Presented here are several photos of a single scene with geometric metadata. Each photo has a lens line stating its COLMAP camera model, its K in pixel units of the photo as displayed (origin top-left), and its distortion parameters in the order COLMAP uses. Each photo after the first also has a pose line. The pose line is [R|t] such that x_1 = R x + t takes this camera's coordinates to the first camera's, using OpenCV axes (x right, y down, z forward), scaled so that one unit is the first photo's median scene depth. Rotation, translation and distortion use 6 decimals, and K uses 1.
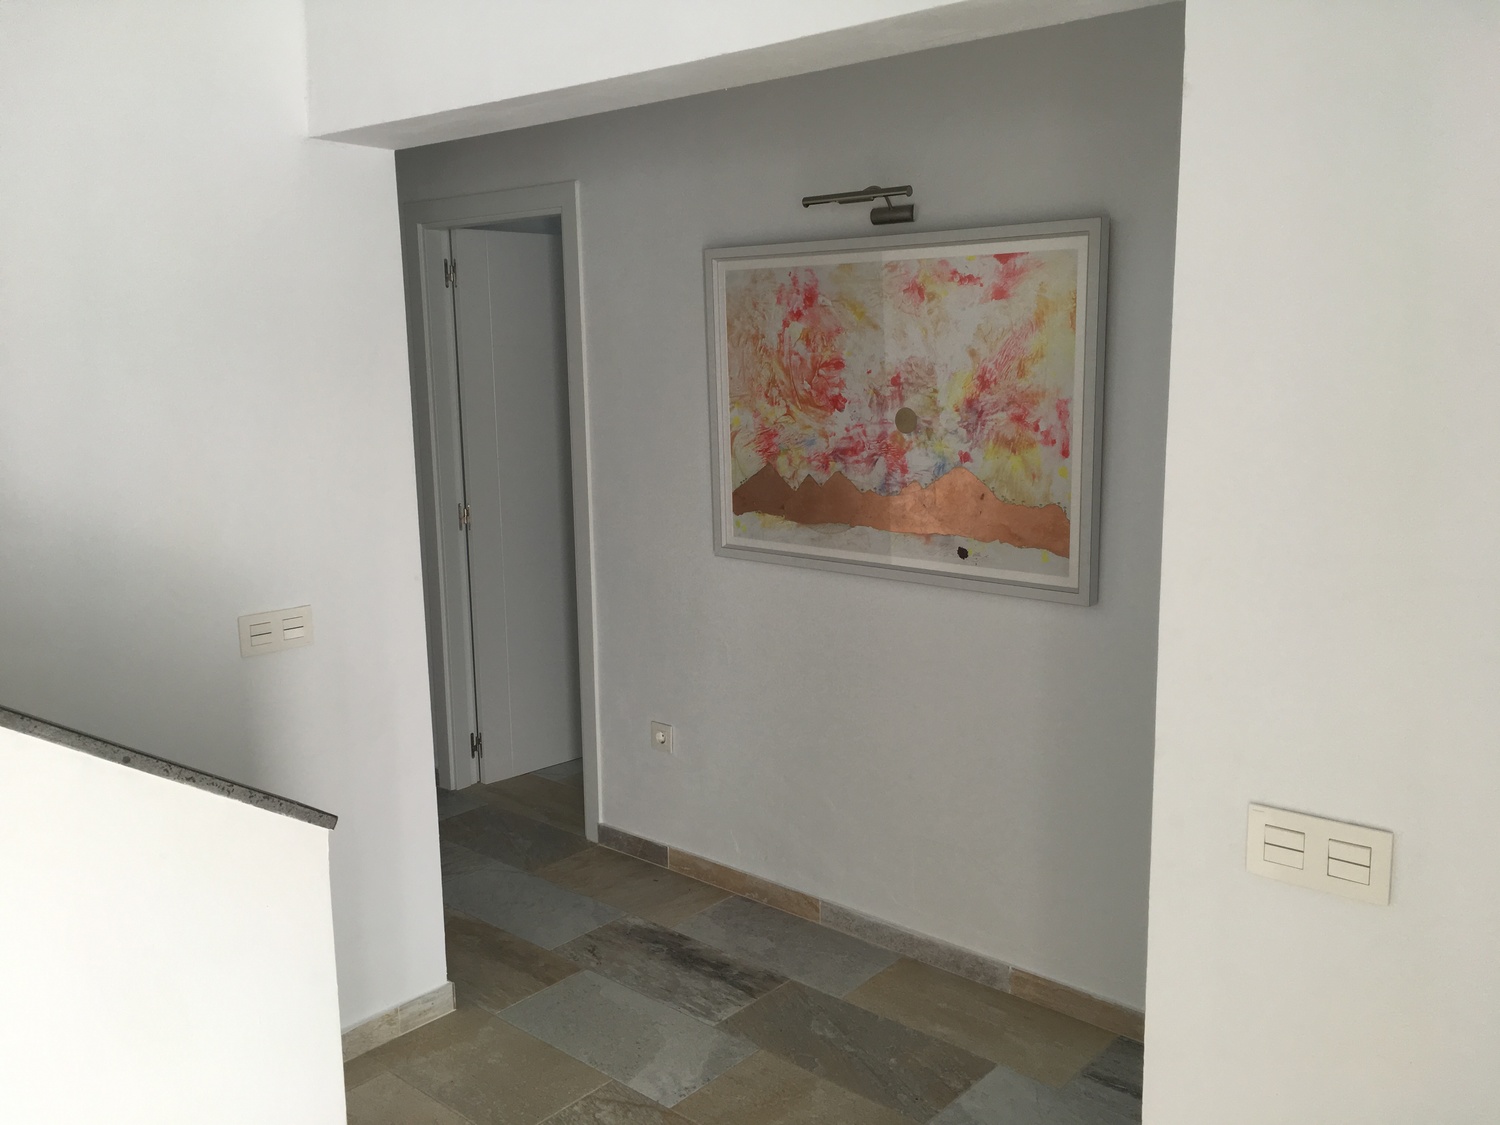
lens RADIAL K [[1270.6, 0, 750.5], [0, 1270.6, 560.8], [0, 0, 1]] dist [0.055825, -0.025875]
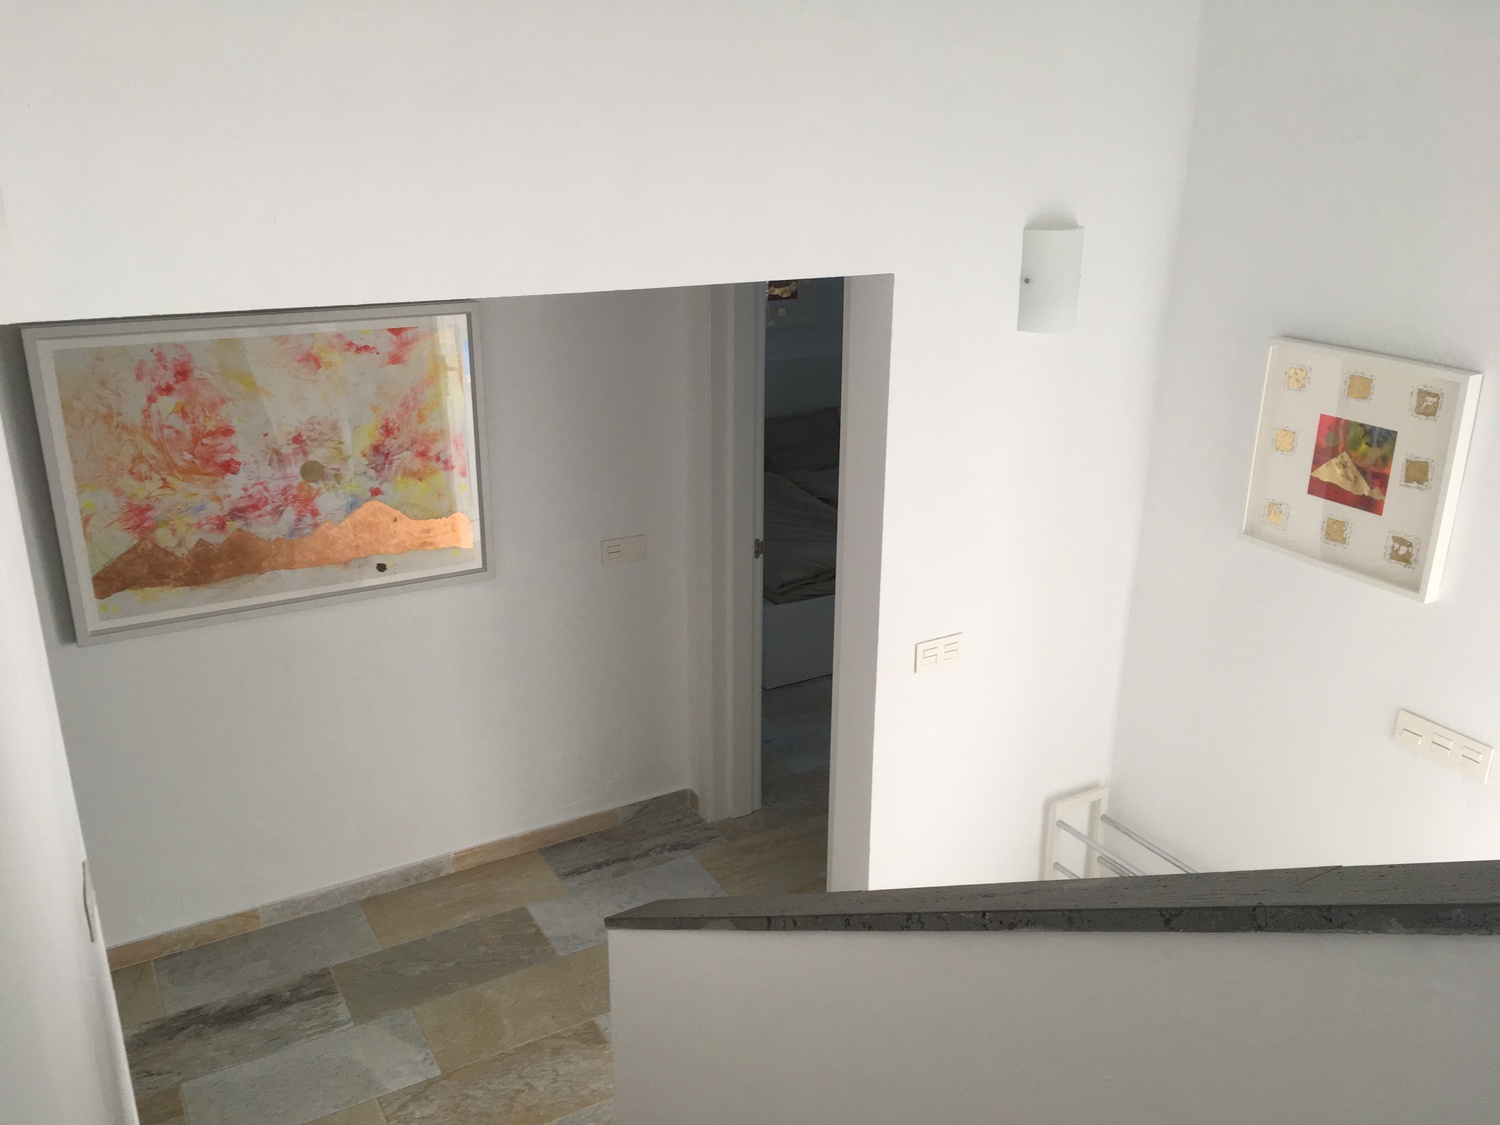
lens RADIAL K [[1270.6, 0, 749.2], [0, 1270.6, 562.6], [0, 0, 1]] dist [0.055825, -0.025875]
pose [[0.326546, -0.299443, 0.896494, -0.774743], [0.145615, 0.953104, 0.265311, -0.270392], [-0.933897, 0.043907, 0.354835, 0.225730]]
